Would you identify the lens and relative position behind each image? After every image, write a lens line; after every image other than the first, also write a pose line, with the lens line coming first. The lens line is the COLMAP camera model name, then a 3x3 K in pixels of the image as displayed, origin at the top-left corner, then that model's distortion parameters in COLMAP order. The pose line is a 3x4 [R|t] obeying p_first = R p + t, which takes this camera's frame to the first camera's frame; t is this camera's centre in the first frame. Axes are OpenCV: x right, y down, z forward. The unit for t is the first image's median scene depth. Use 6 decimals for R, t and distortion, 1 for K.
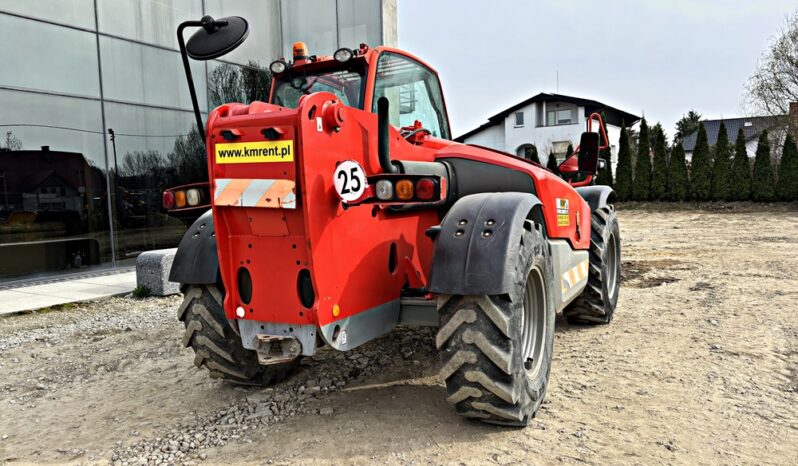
lens RADIAL K [[603.1, 0, 403.6], [0, 603.1, 238.1], [0, 0, 1]] dist [0.052206, -0.065212]
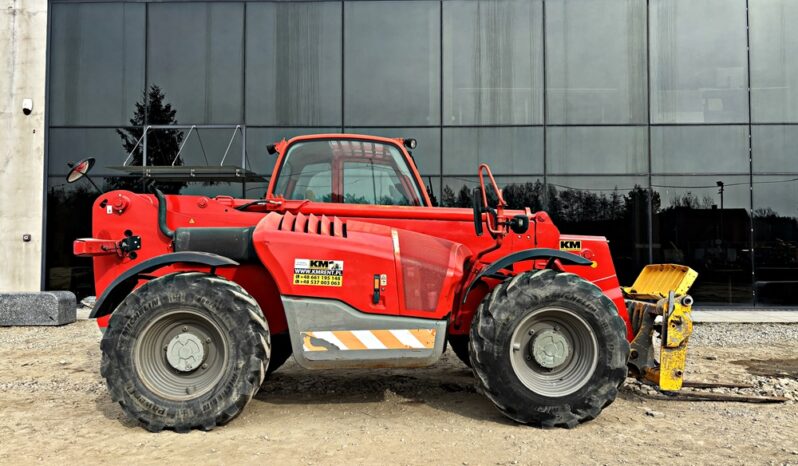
lens RADIAL K [[603.1, 0, 401.0], [0, 603.1, 230.9], [0, 0, 1]] dist [0.052206, -0.065212]
pose [[0.490730, -0.004525, -0.871300, 1.620292], [-0.078935, 0.995644, -0.049628, -0.096063], [0.867729, 0.093130, 0.488235, 0.794434]]
